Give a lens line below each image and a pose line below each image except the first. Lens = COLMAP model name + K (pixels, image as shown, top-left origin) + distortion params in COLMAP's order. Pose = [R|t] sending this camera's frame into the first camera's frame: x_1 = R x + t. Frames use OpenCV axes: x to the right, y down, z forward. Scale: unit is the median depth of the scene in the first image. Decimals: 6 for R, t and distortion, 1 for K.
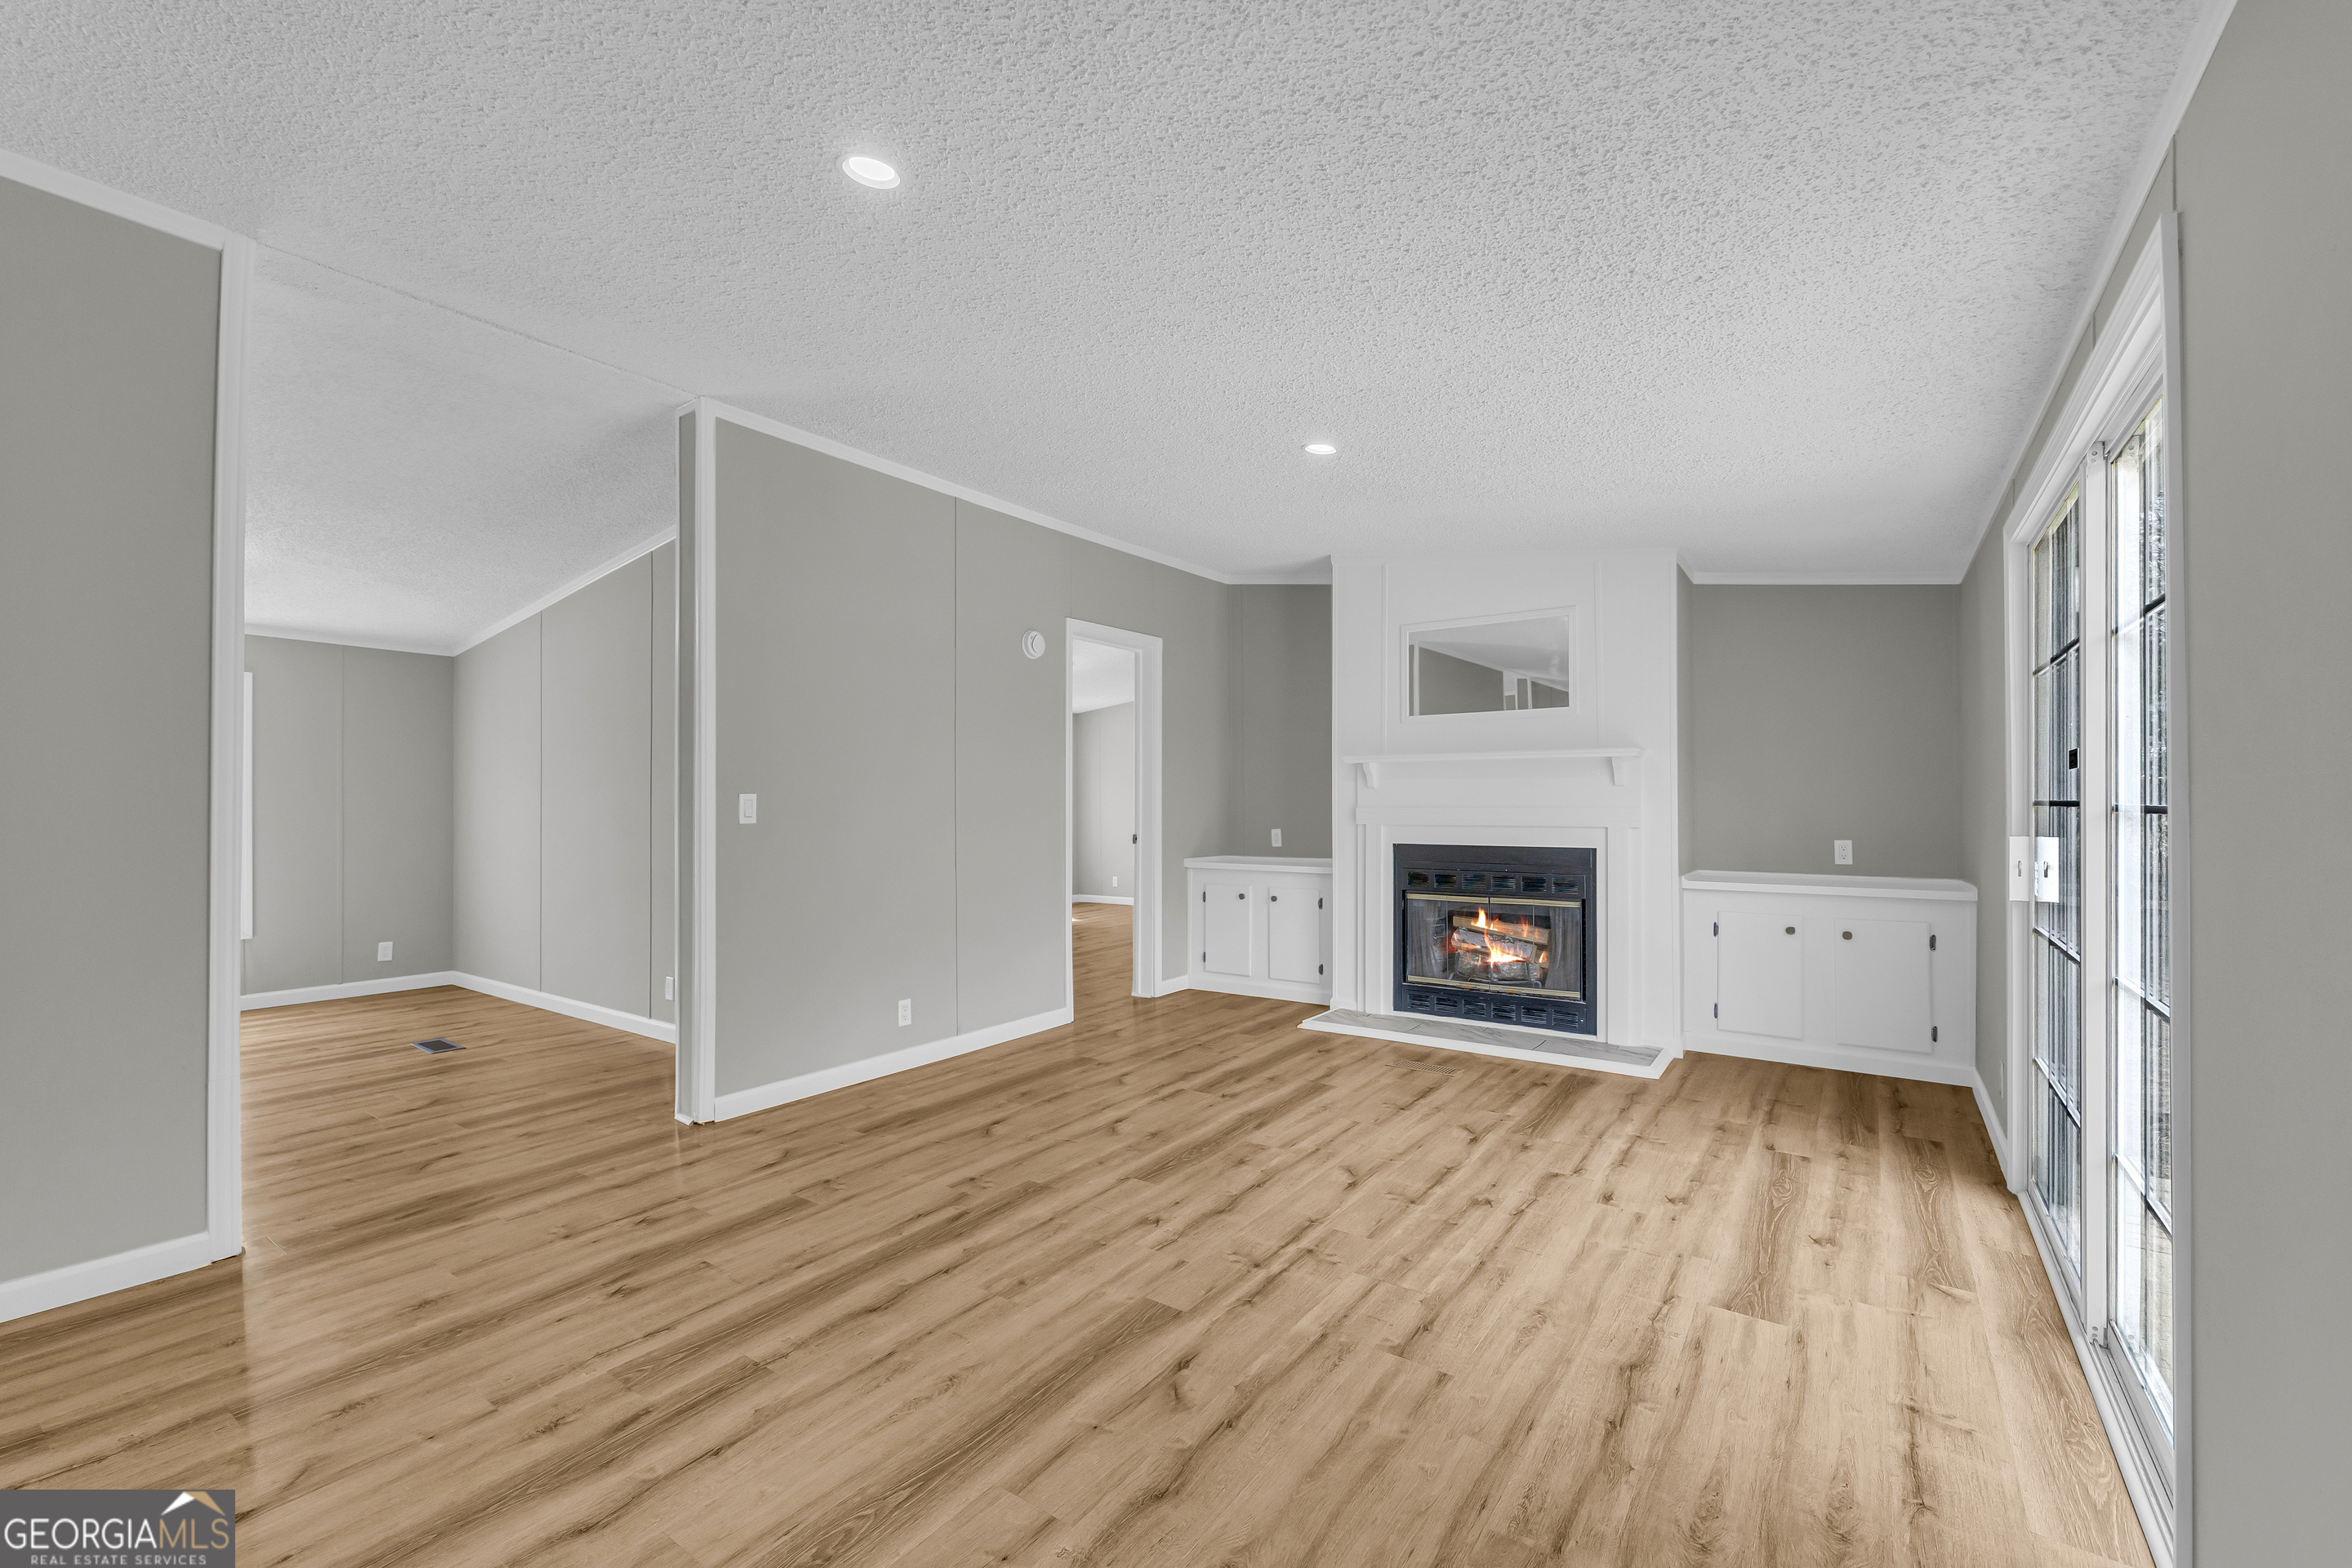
lens RADIAL K [[980.6, 0, 1185.0], [0, 980.6, 791.1], [0, 0, 1]] dist [-0.000483, -0.000034]
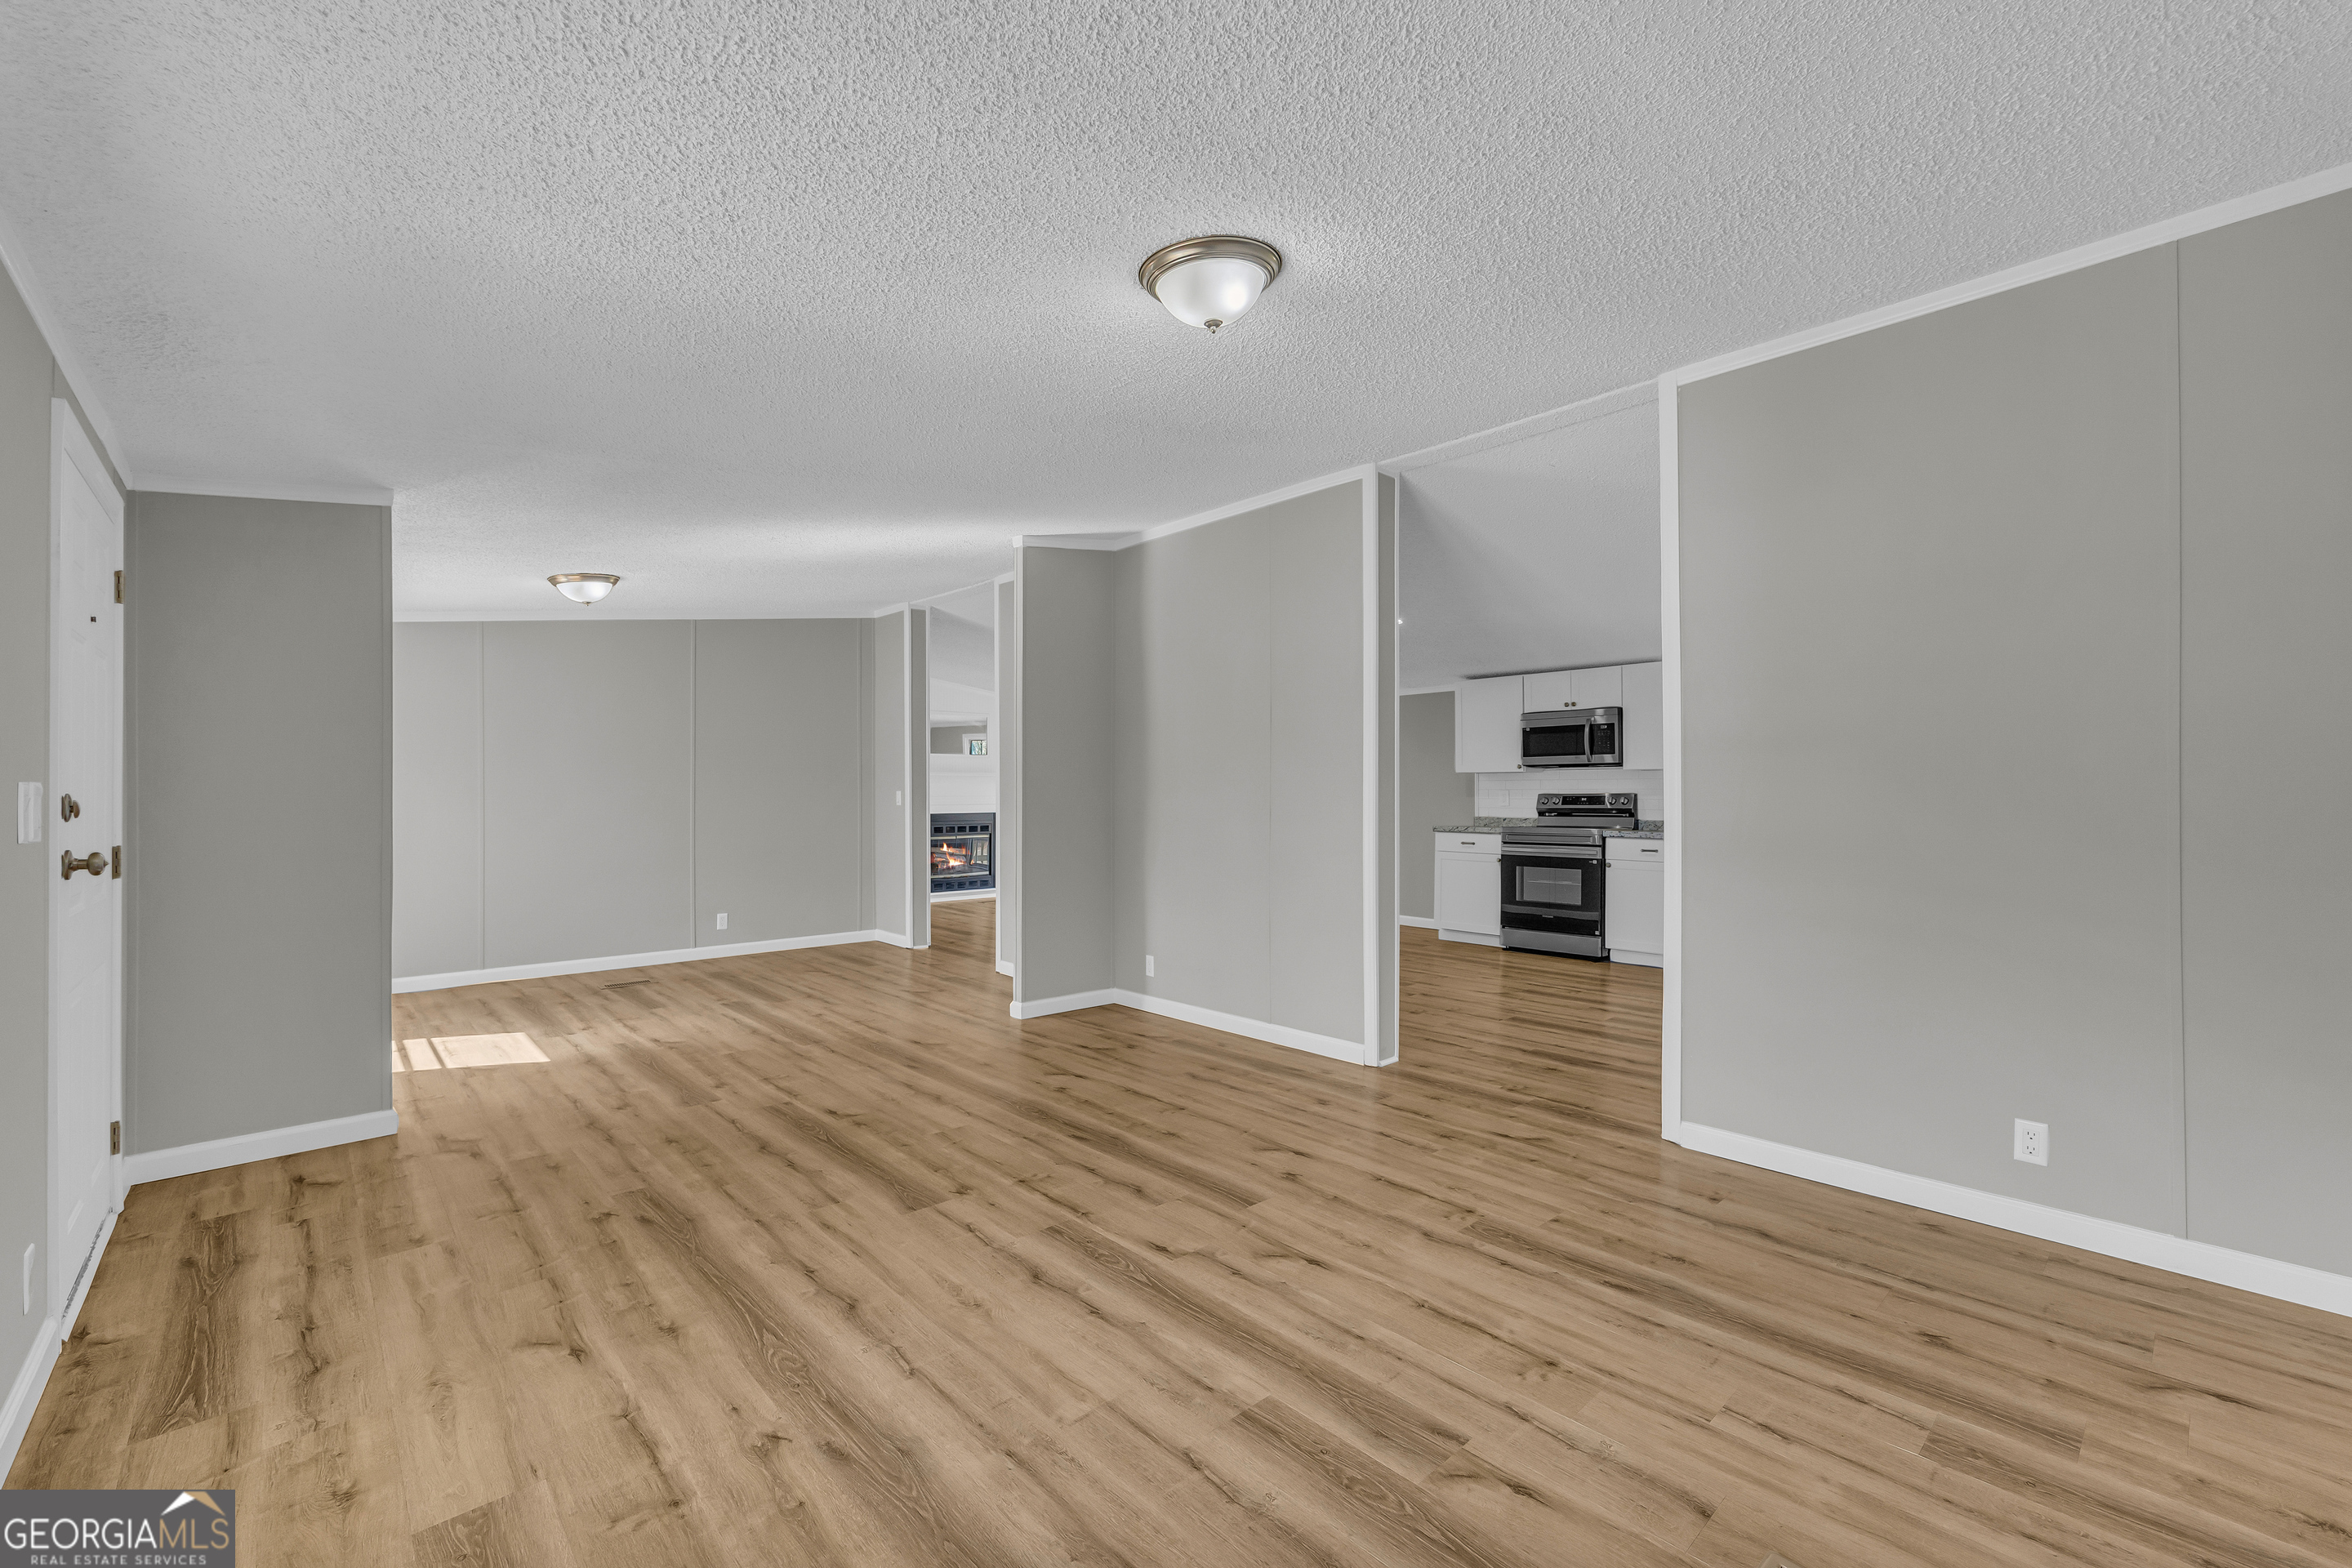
lens RADIAL K [[966.4, 0, 1227.0], [0, 966.4, 789.1], [0, 0, 1]] dist [-0.000167, -0.000175]
pose [[0.195891, 0.000554, 0.980625, -1.846799], [-0.011957, 0.999927, 0.001824, -0.012044], [-0.980553, -0.012083, 0.195883, -0.045233]]
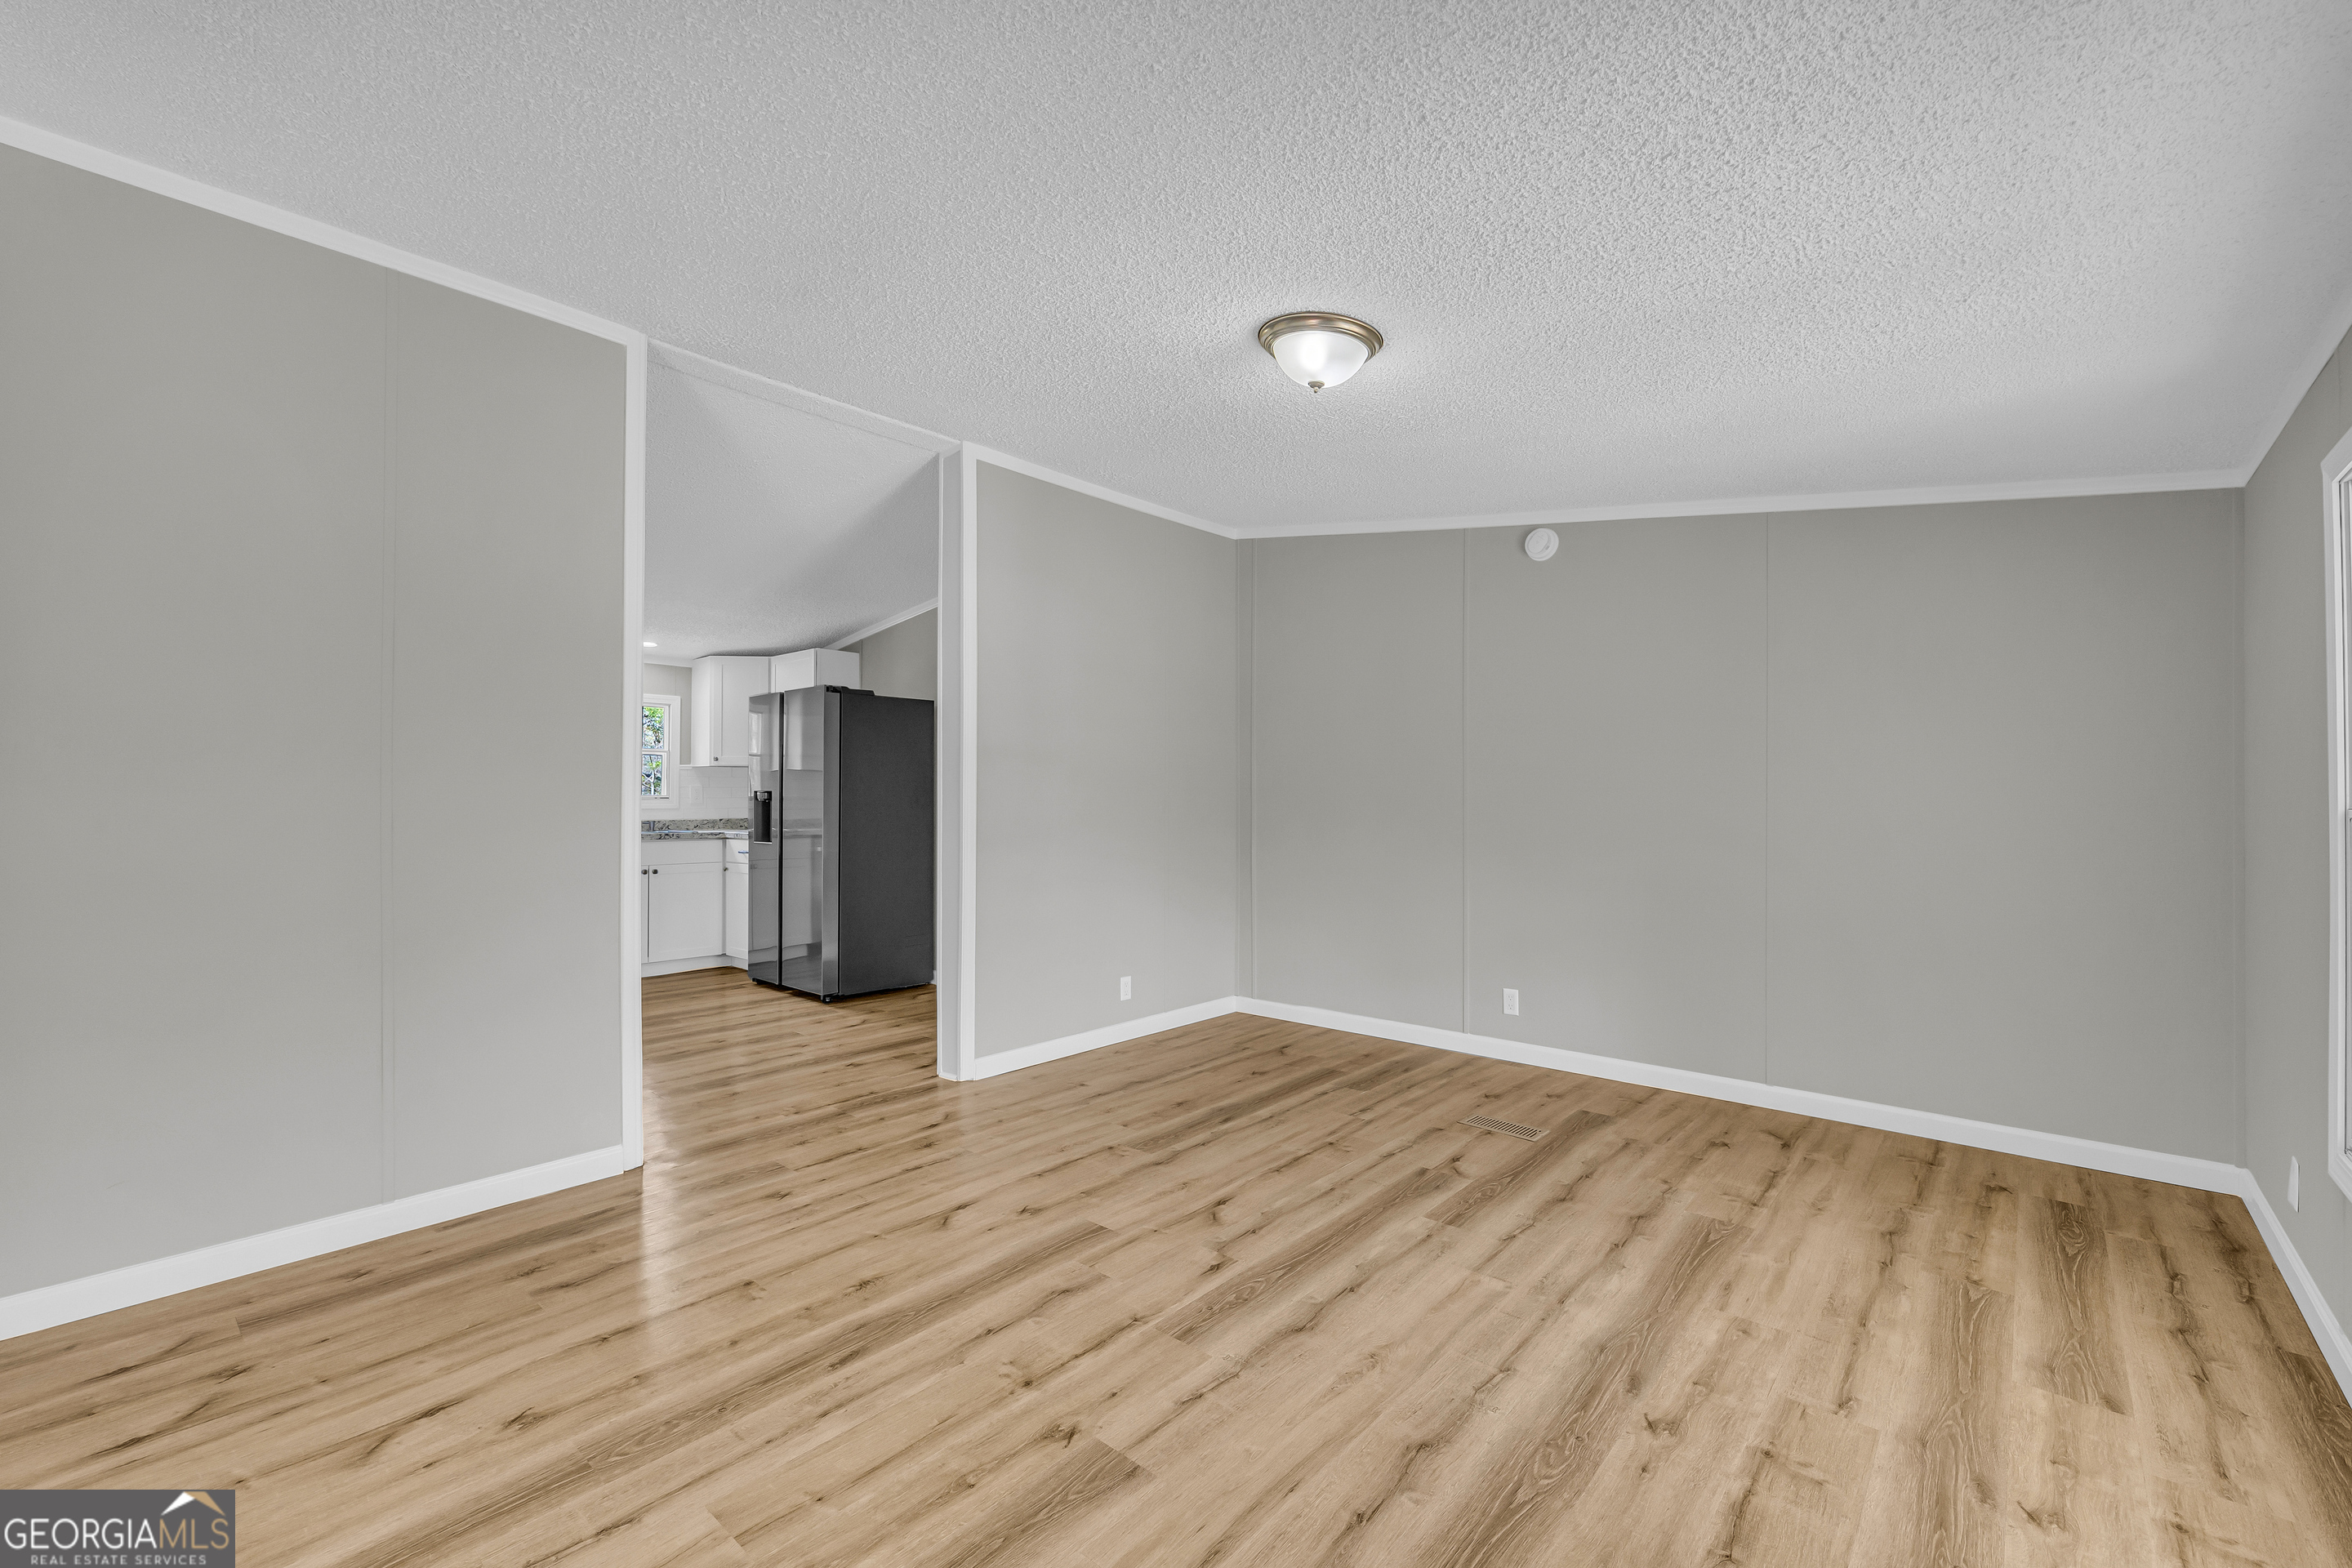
lens RADIAL K [[973.6, 0, 1165.2], [0, 973.6, 791.6], [0, 0, 1]] dist [-0.005471, -0.000291]
pose [[-0.992410, -0.007564, 0.122743, -1.373242], [-0.009810, 0.999795, -0.017707, 0.001385], [-0.122584, -0.018777, -0.992281, 0.597720]]
